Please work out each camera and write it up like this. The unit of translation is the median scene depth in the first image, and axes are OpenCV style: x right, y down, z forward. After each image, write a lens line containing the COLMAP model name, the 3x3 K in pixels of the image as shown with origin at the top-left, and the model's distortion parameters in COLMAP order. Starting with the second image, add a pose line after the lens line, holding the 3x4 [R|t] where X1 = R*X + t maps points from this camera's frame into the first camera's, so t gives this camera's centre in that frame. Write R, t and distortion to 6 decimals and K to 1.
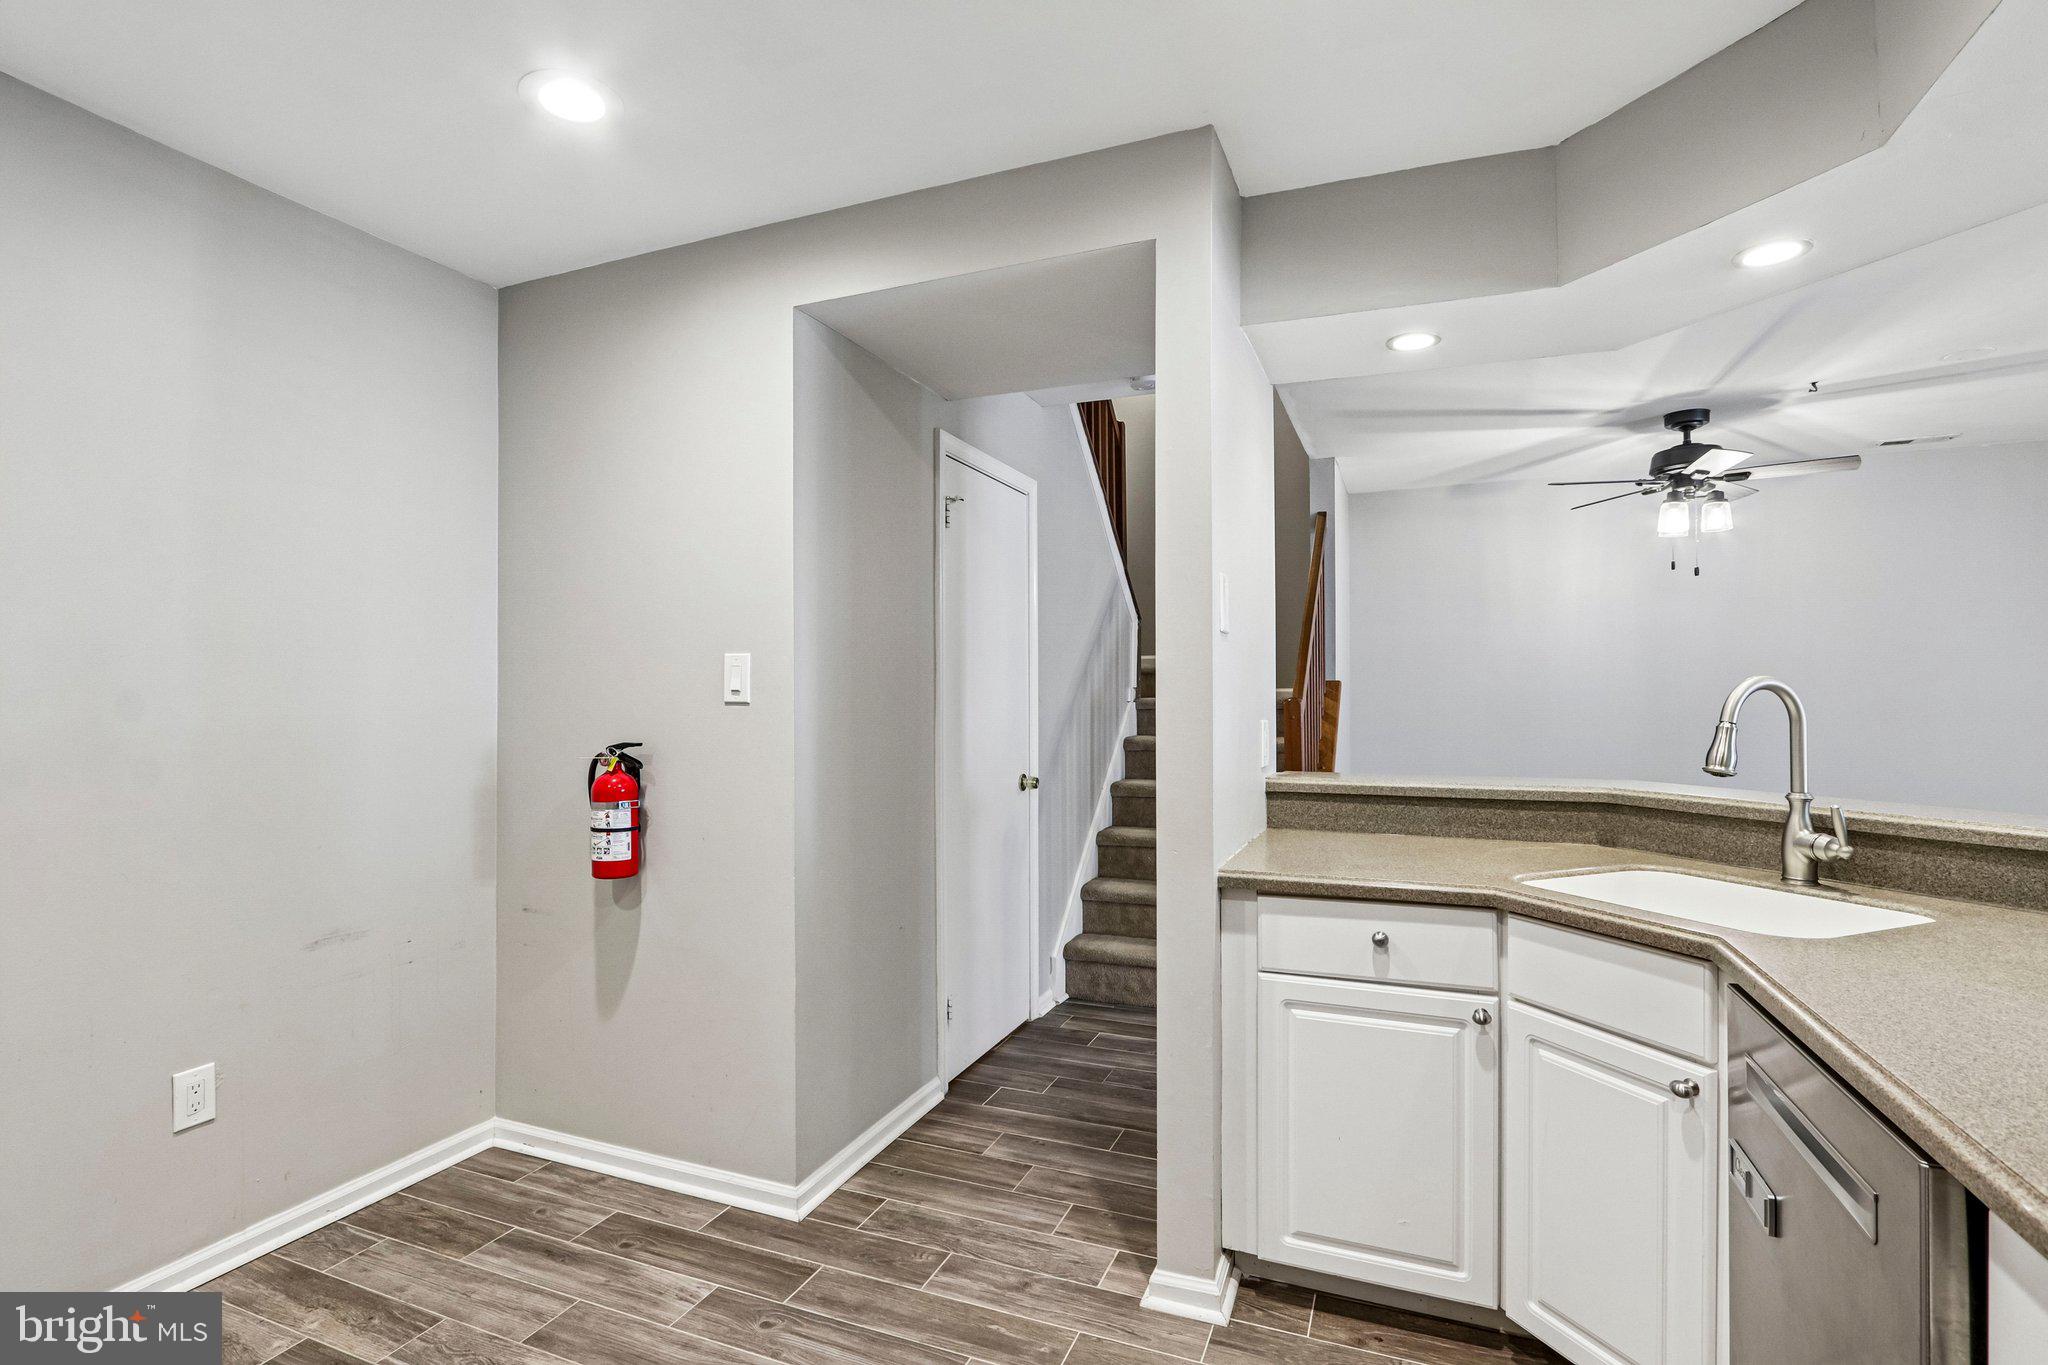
lens RADIAL K [[966.9, 0, 1022.0], [0, 966.9, 700.0], [0, 0, 1]] dist [0.012035, 0.000362]
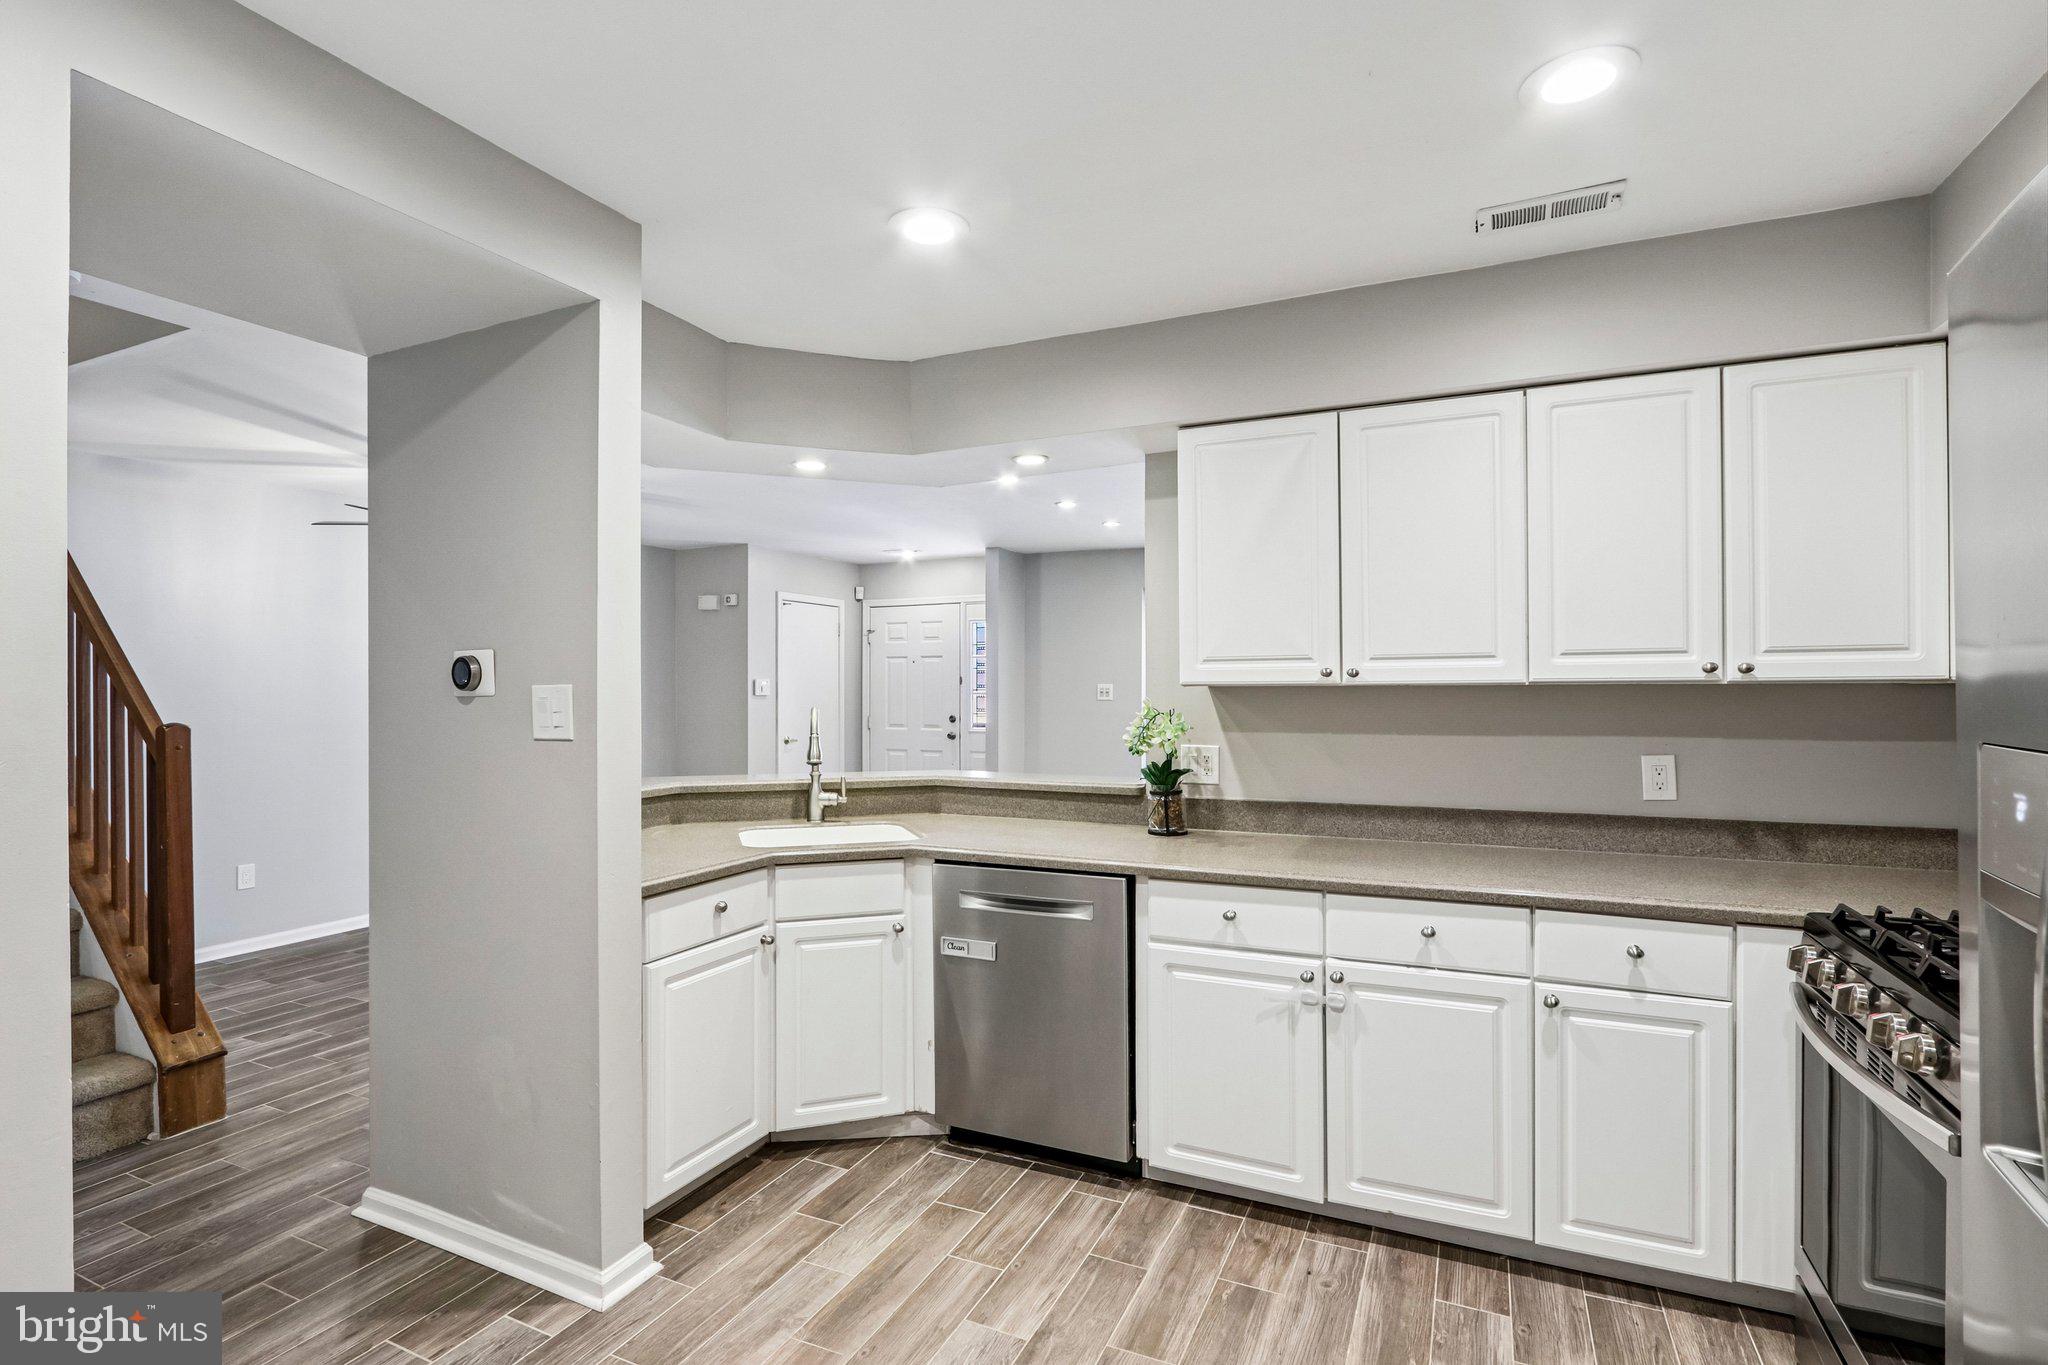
lens RADIAL K [[954.8, 0, 1031.0], [0, 954.8, 692.4], [0, 0, 1]] dist [-0.016419, 0.002094]
pose [[0.041933, 0.007611, 0.999091, -0.919179], [-0.000417, 0.999971, -0.007600, -0.036859], [-0.999120, -0.000098, 0.041935, 0.518165]]
